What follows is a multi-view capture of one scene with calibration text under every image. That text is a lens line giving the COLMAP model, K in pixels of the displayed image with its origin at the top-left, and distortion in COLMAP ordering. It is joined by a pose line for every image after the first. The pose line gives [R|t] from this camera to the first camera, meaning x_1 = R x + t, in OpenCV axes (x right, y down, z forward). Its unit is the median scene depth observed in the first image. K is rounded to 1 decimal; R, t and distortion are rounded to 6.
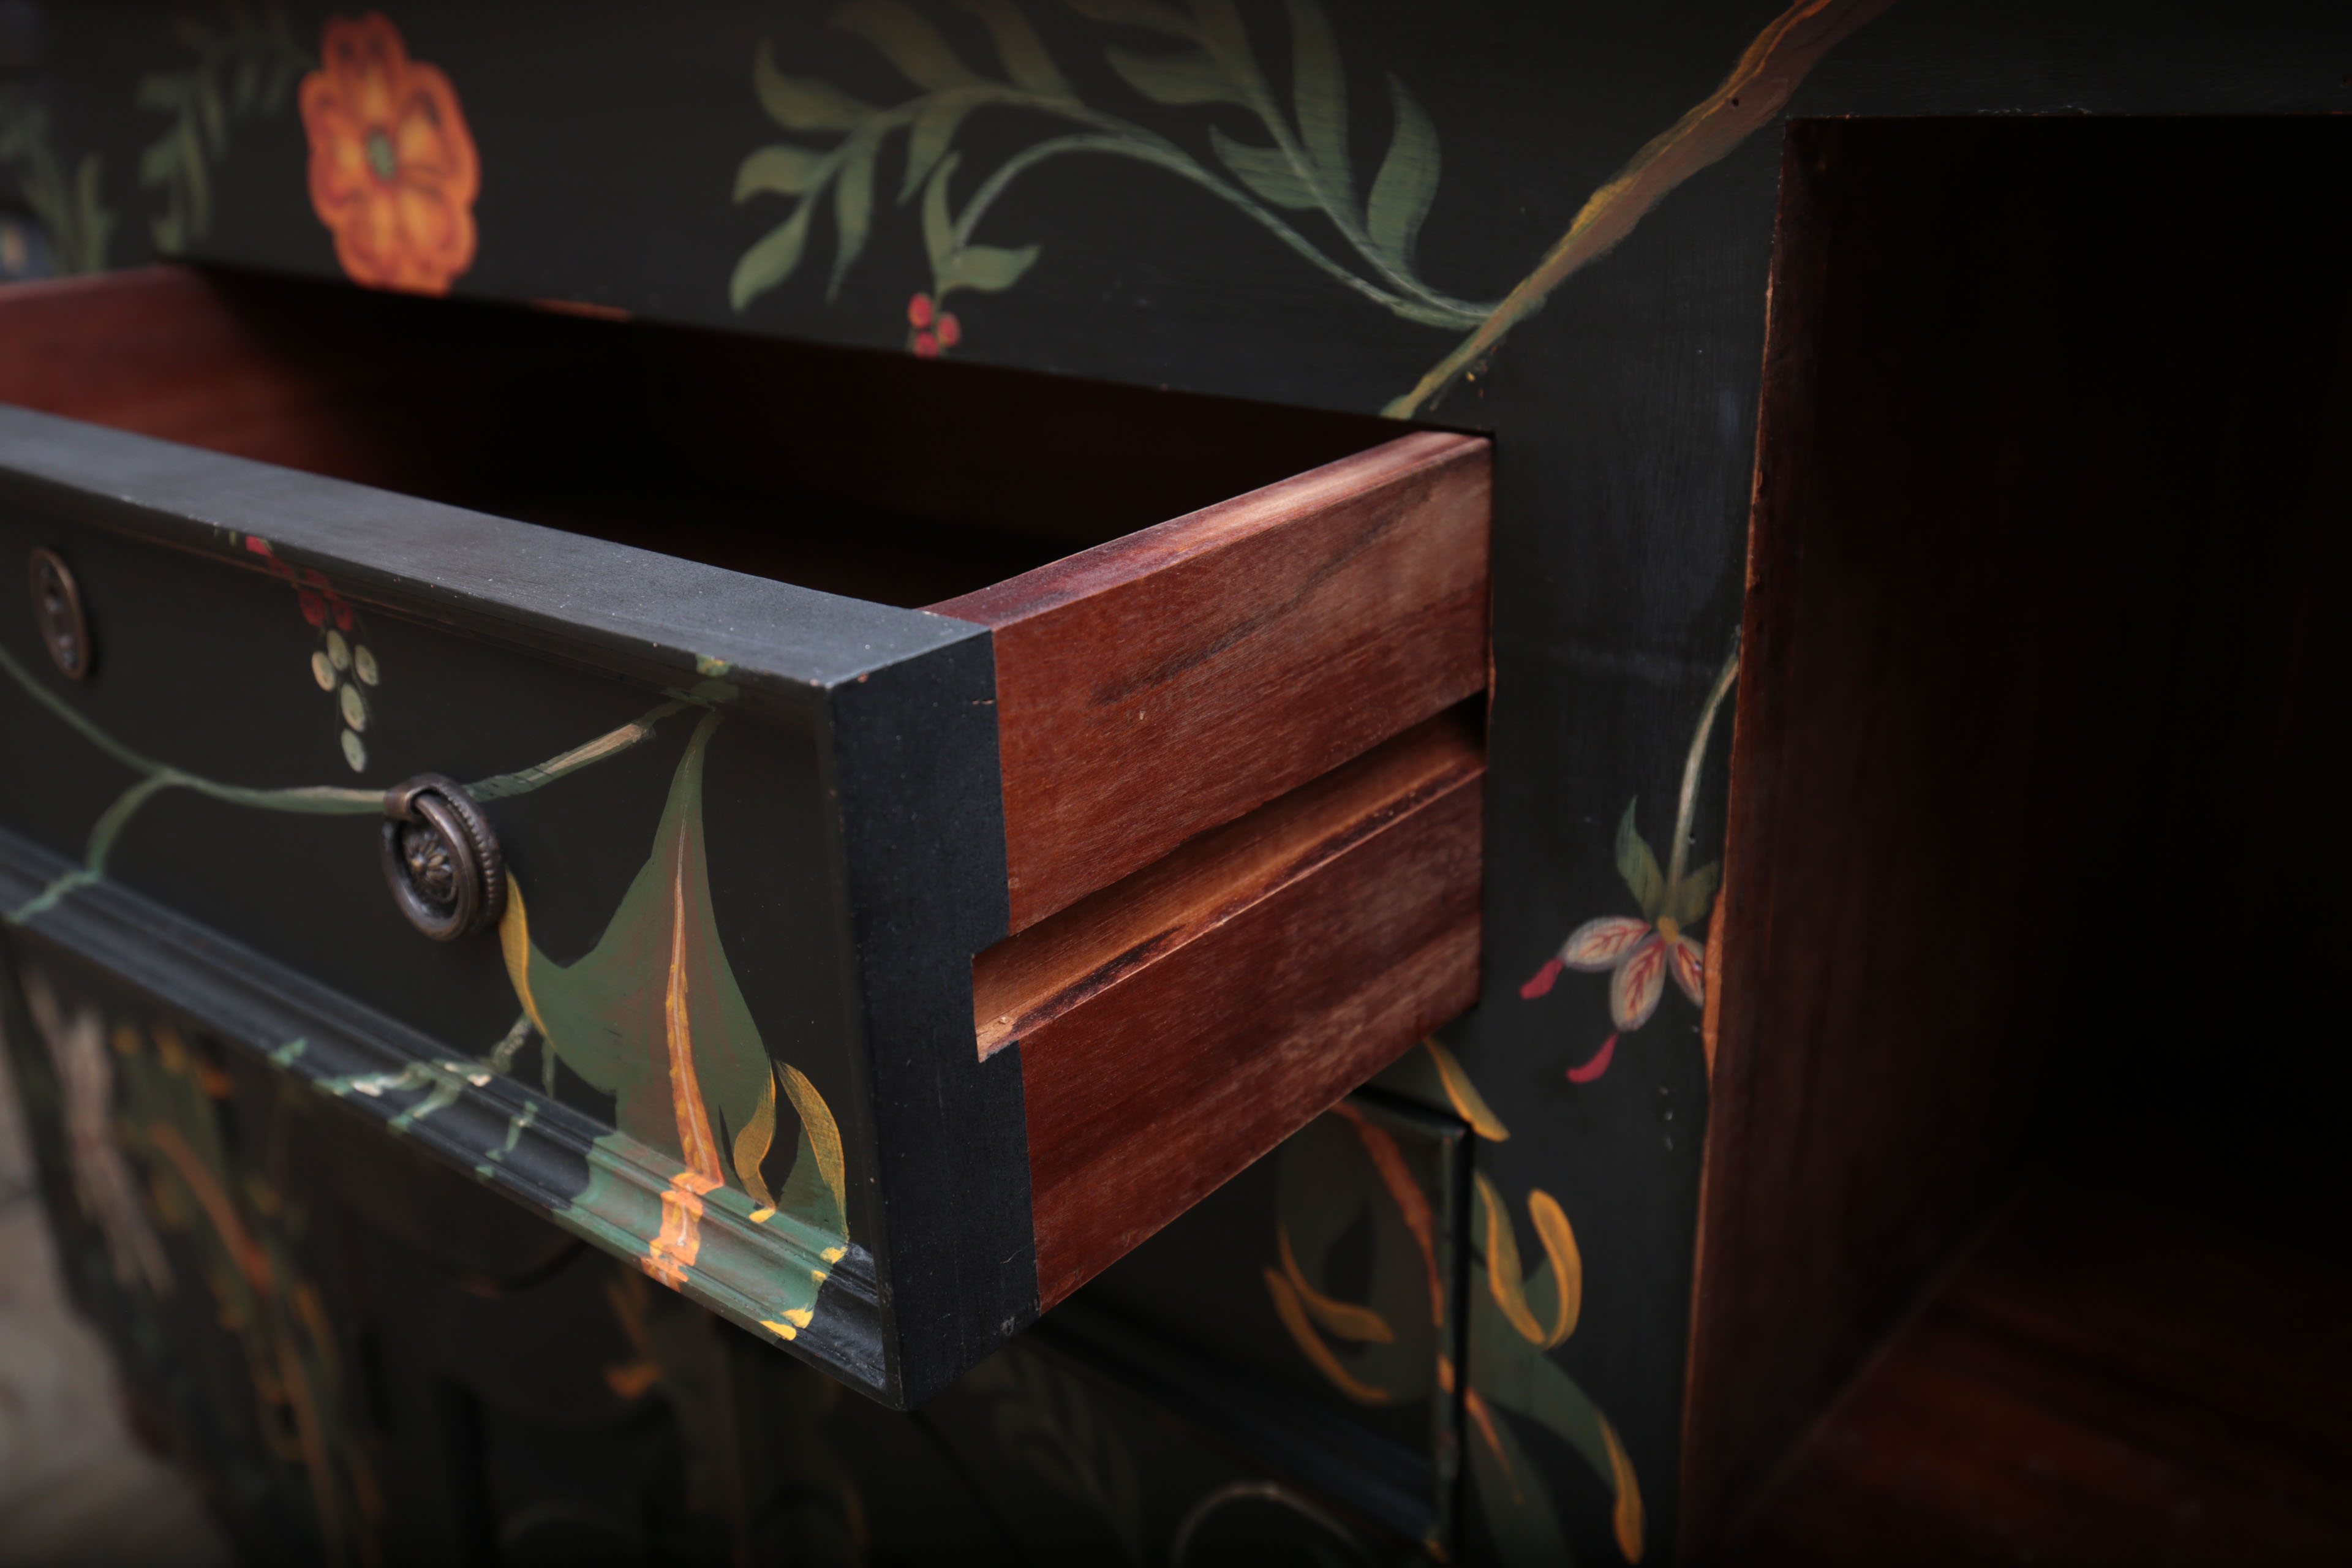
lens RADIAL K [[2060.0, 0, 1185.7], [0, 2060.0, 785.5], [0, 0, 1]] dist [0.029275, 0.009195]
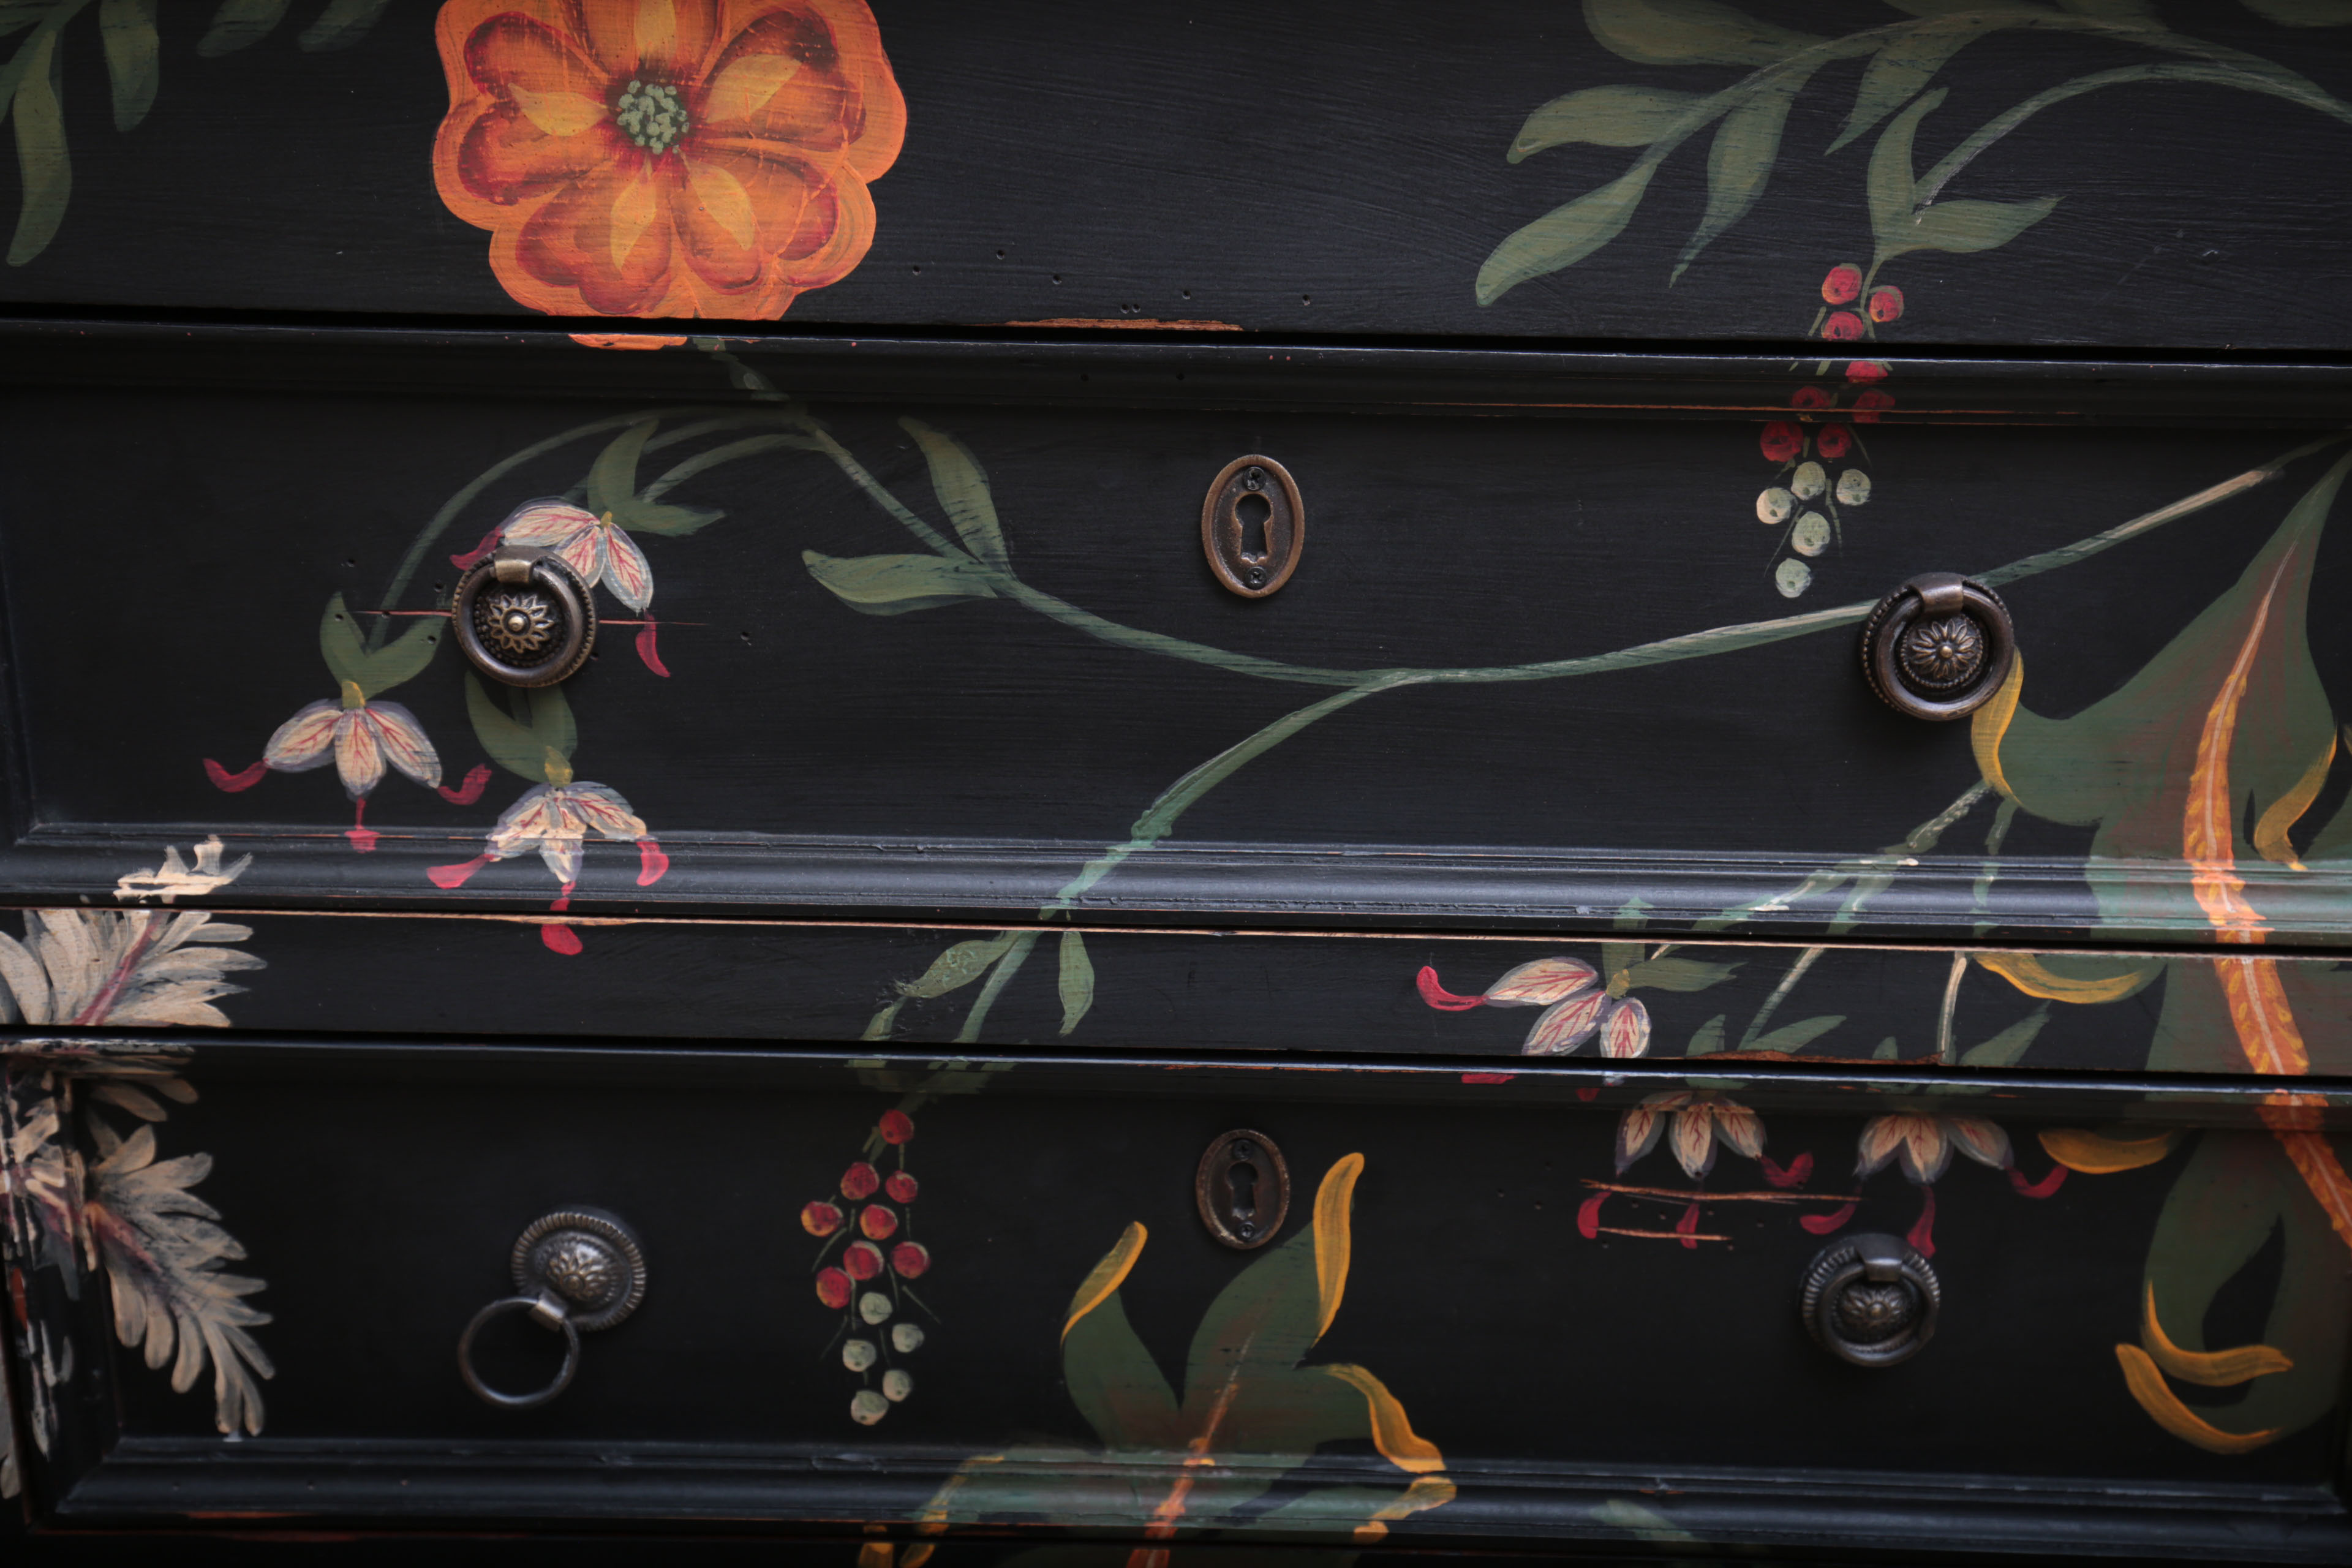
lens RADIAL K [[2196.6, 0, 1176.0], [0, 2196.6, 784.0], [0, 0, 1]] dist [0.037856, 0.008204]
pose [[0.775783, -0.142221, 0.614763, -0.973623], [0.192339, 0.981203, -0.015723, -0.078320], [-0.600971, 0.130441, 0.788555, 0.532899]]
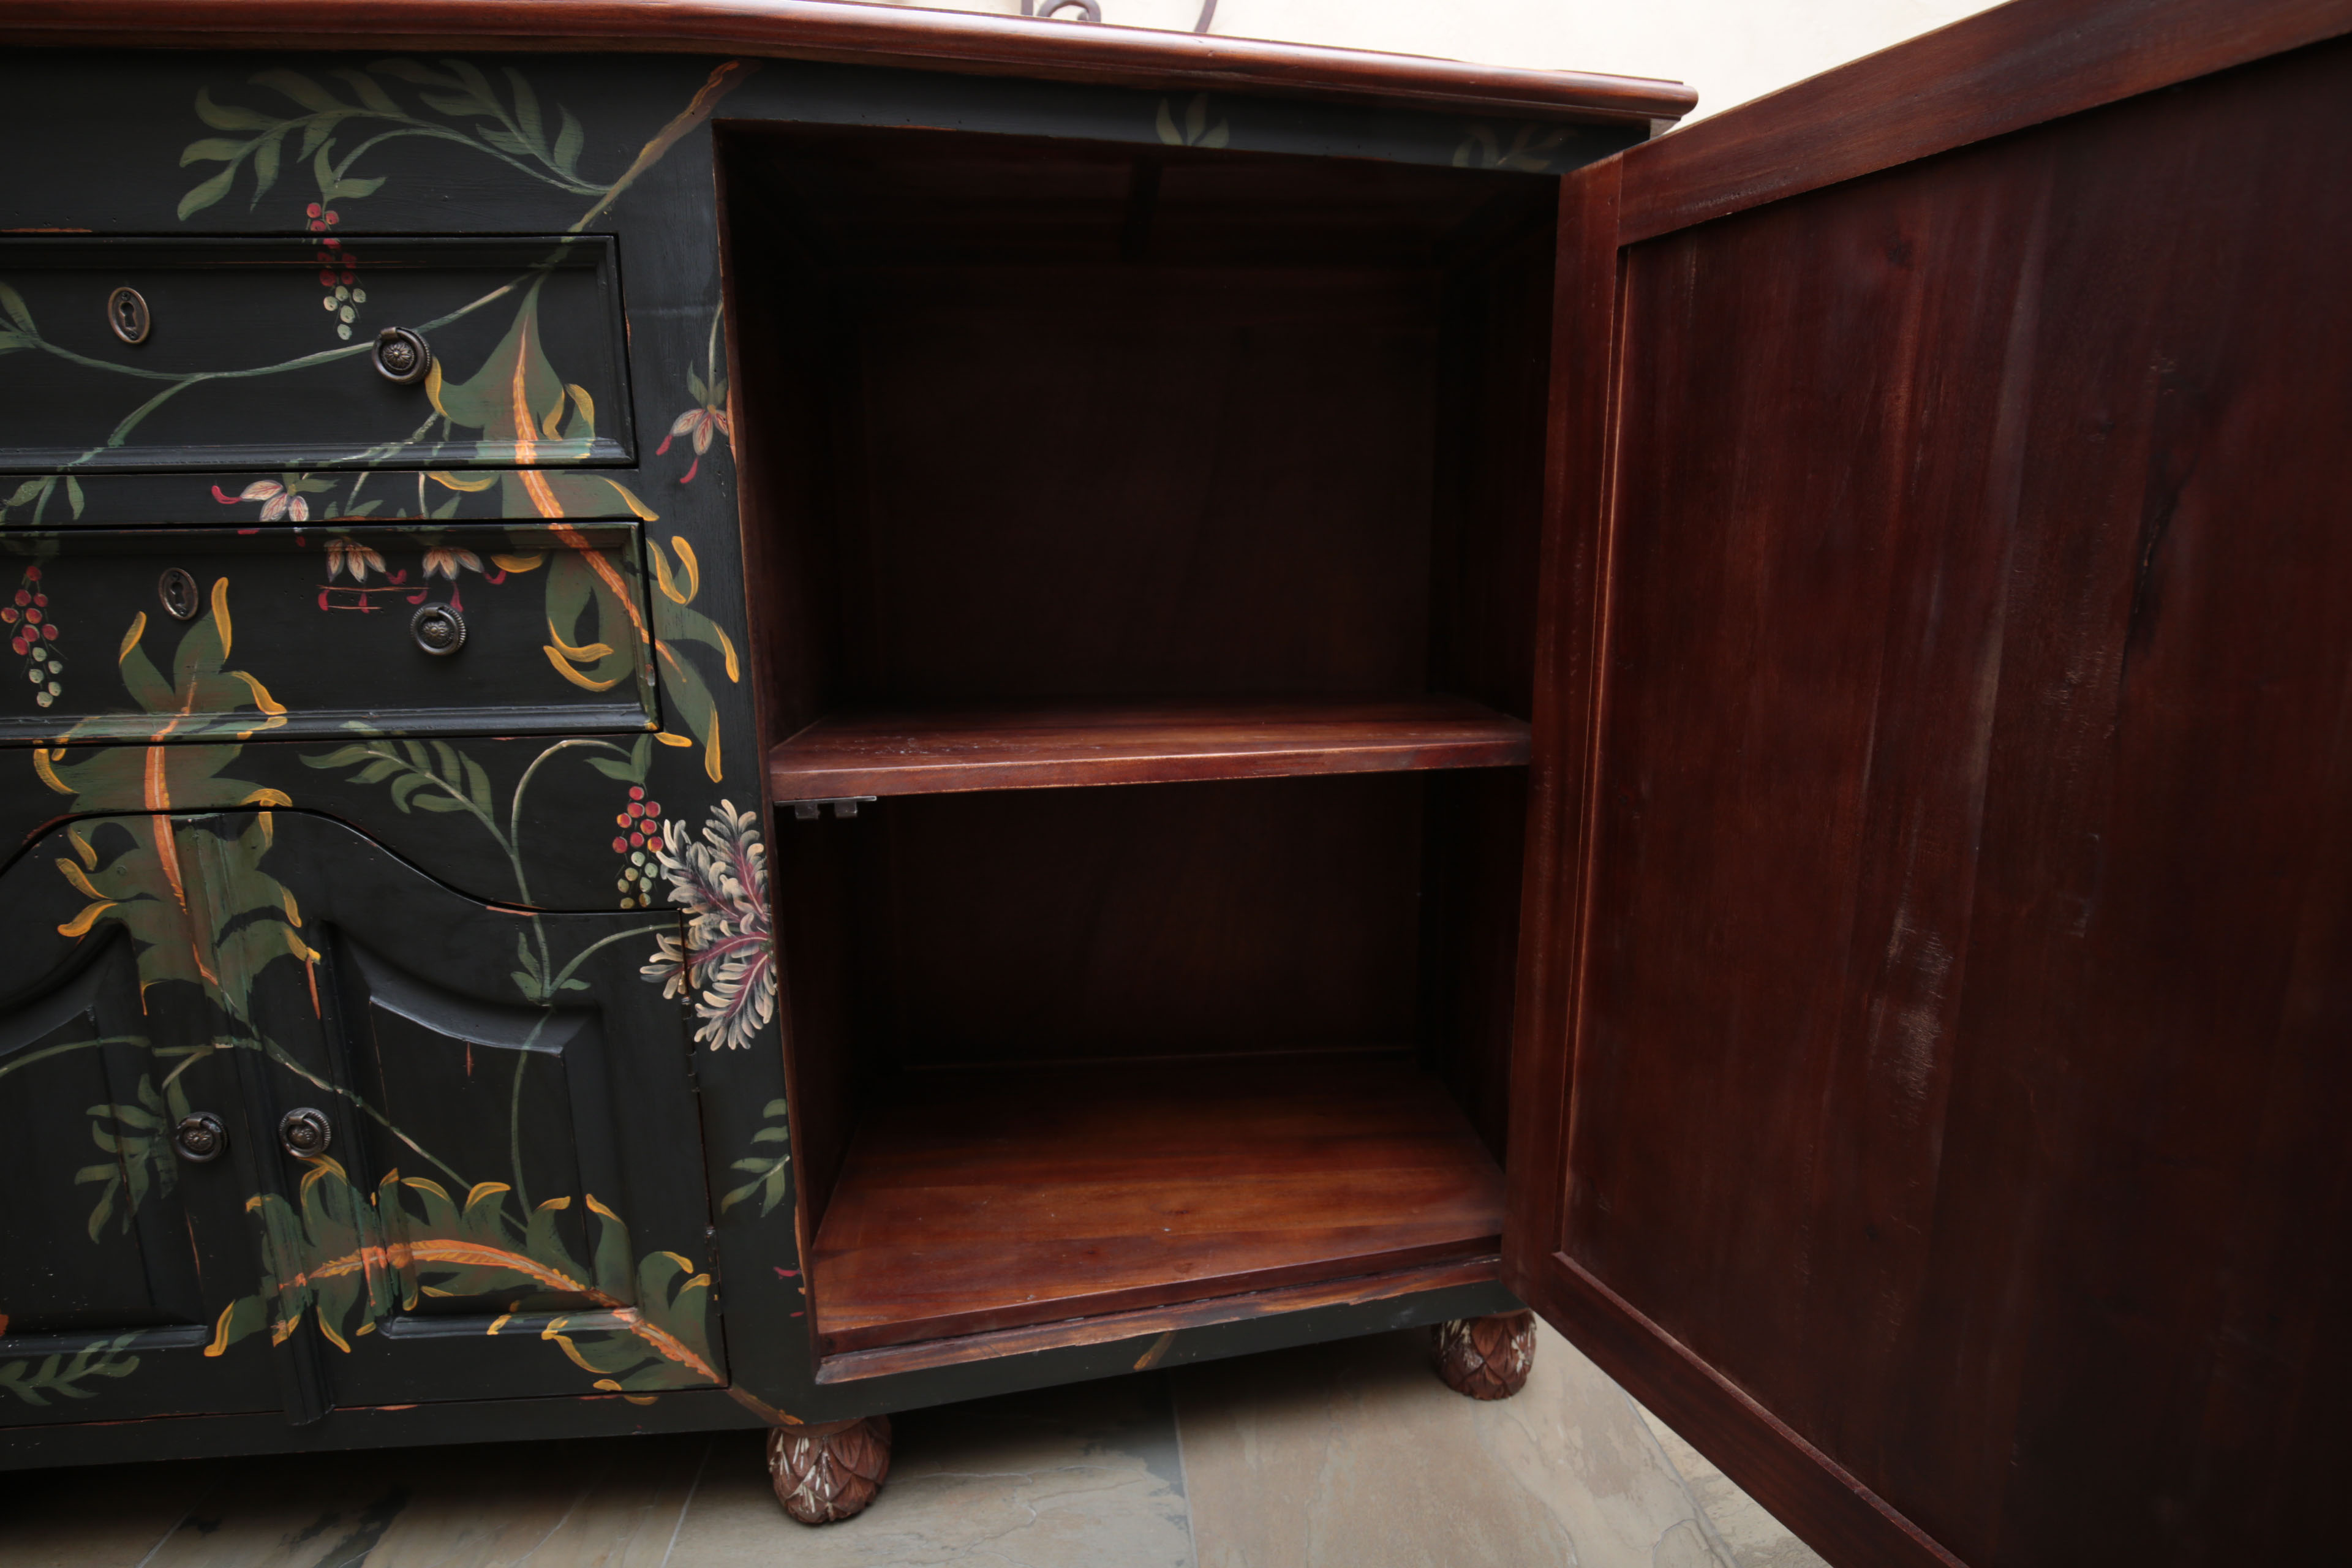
lens RADIAL K [[1252.3, 0, 1176.0], [0, 1252.3, 784.0], [0, 0, 1]] dist [-0.030908, 0.010949]
pose [[0.716737, -0.128538, 0.685395, -0.494338], [0.242903, 0.967330, -0.072598, 0.763009], [-0.653671, 0.218518, 0.724544, -0.495632]]
